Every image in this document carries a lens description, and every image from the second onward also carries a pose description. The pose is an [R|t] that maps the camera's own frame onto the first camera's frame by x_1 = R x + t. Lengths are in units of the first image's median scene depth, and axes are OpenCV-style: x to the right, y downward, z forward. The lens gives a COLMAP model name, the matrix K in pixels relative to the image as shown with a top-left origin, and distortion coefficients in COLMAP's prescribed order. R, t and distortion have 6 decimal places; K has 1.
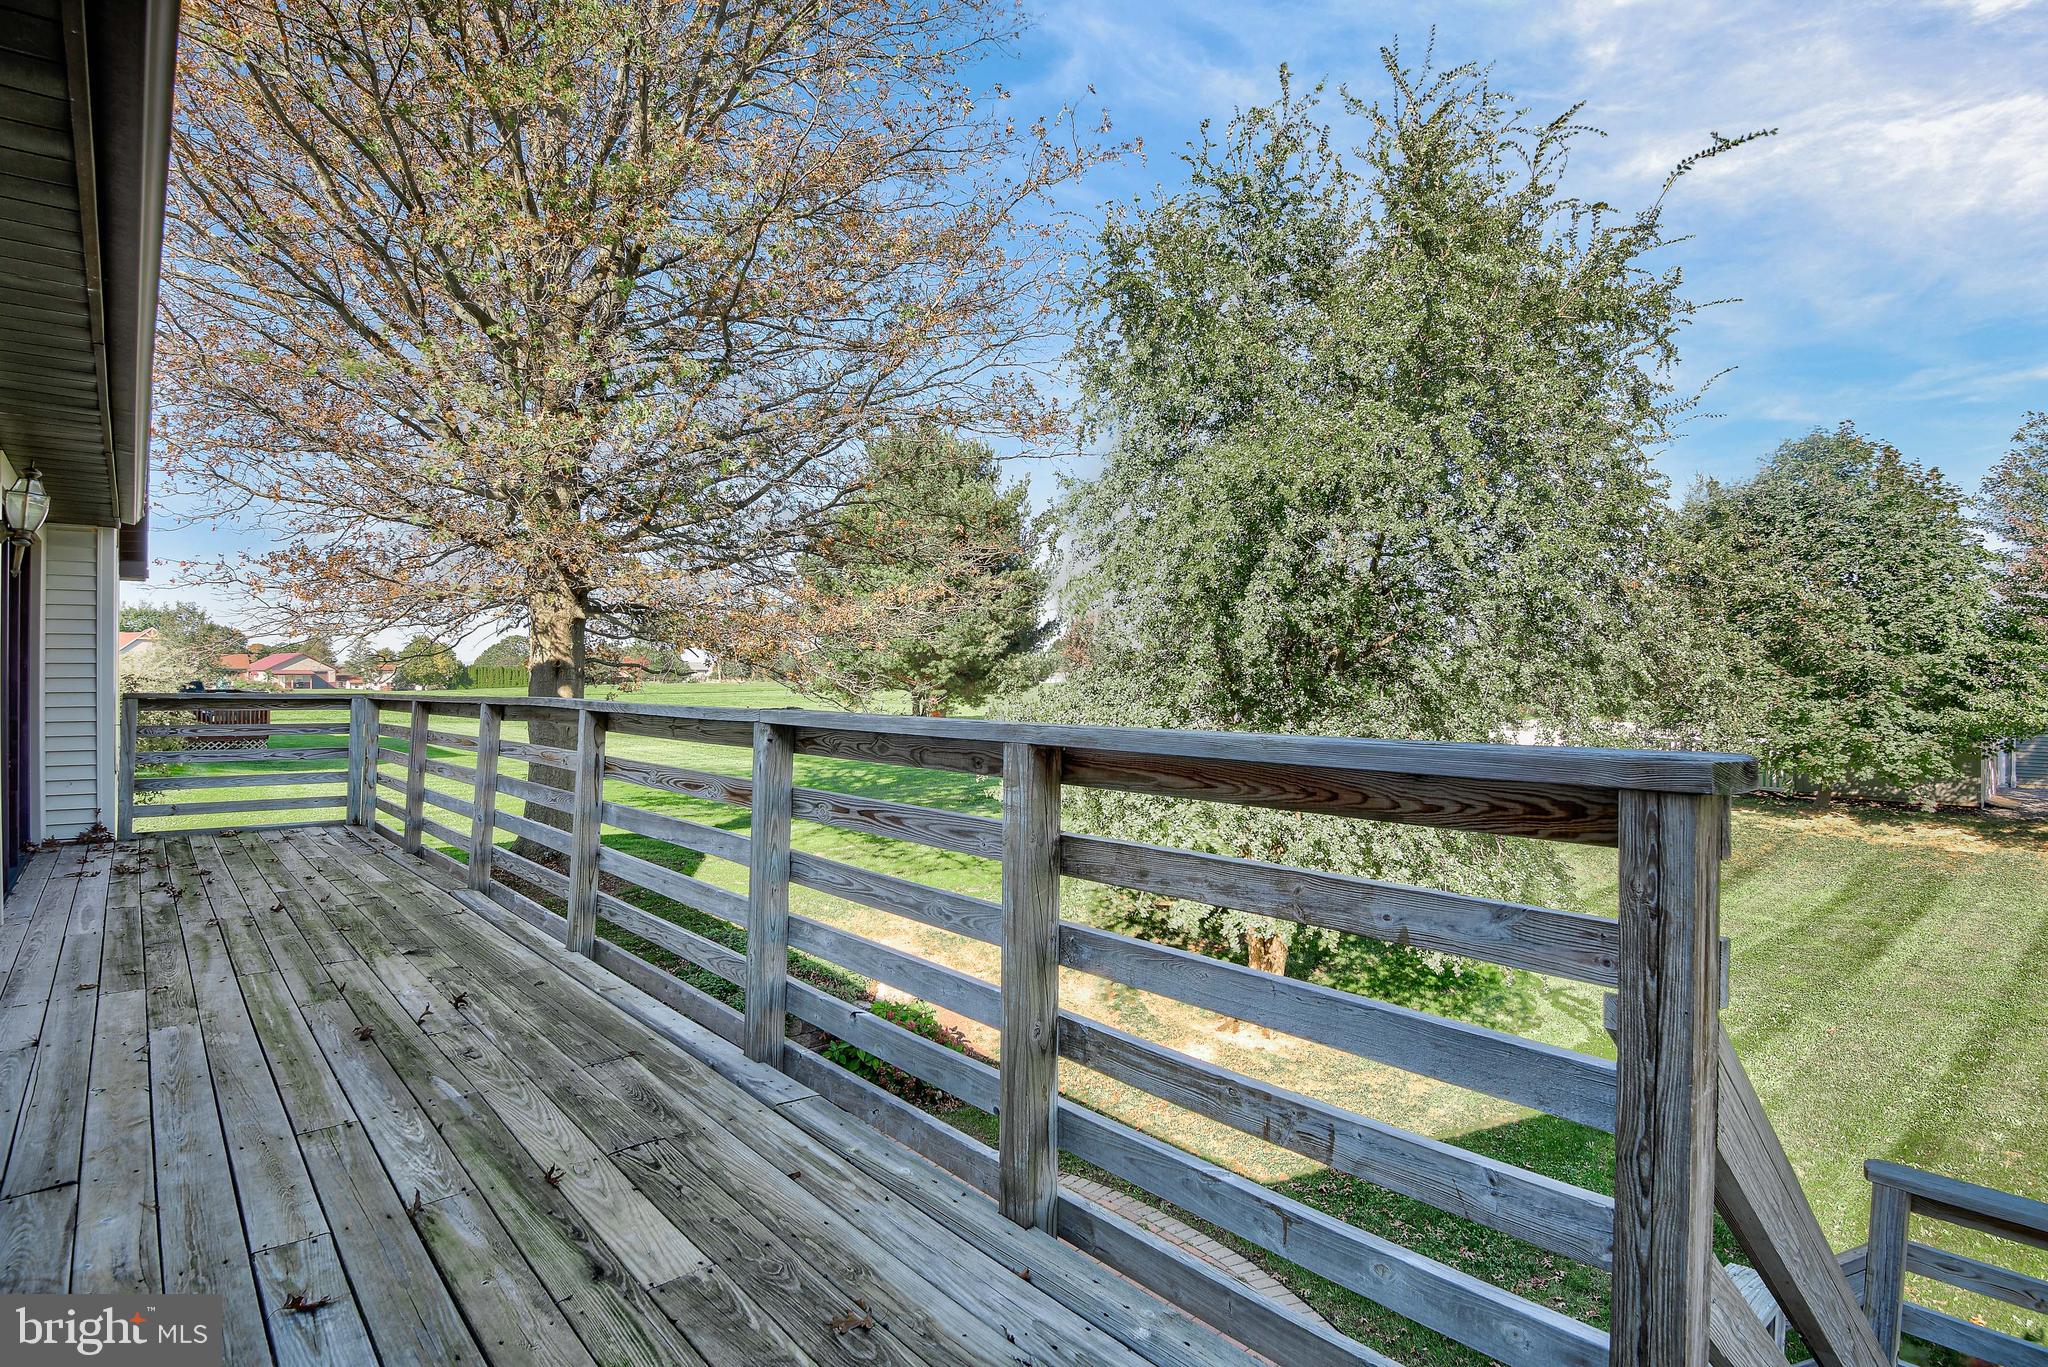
lens RADIAL K [[1068.8, 0, 1024.0], [0, 1068.8, 683.5], [0, 0, 1]] dist [-0.000973, -0.024172]
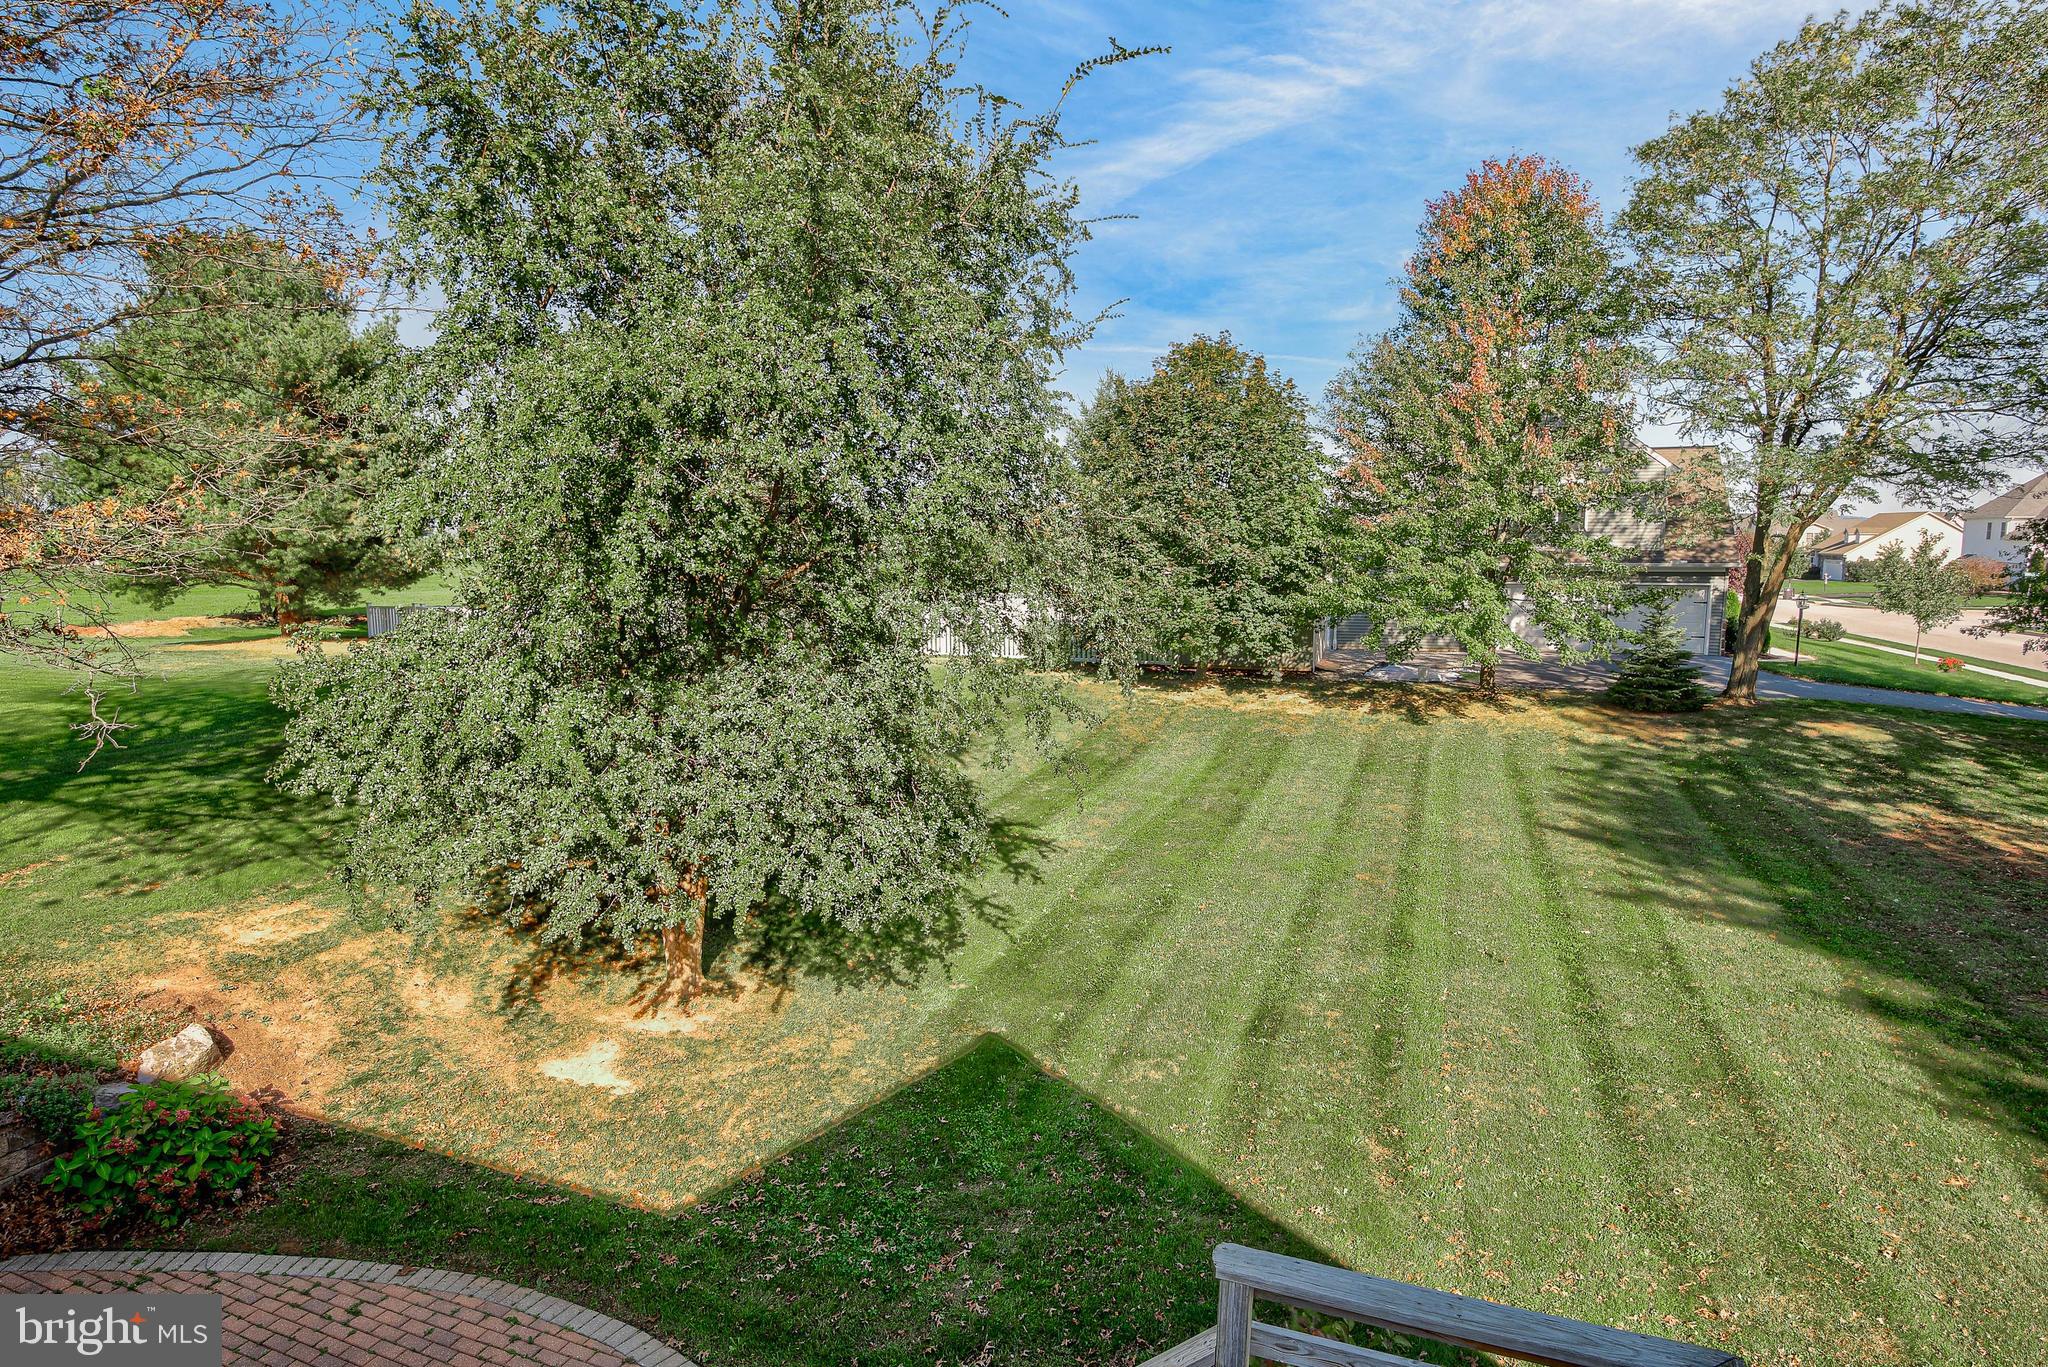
lens RADIAL K [[1078.9, 0, 1024.0], [0, 1078.9, 683.5], [0, 0, 1]] dist [-0.020880, -0.001995]
pose [[0.887226, -0.071638, 0.455739, 0.062968], [0.006338, 0.989669, 0.143229, -0.051289], [-0.461292, -0.124188, 0.878514, 0.075774]]
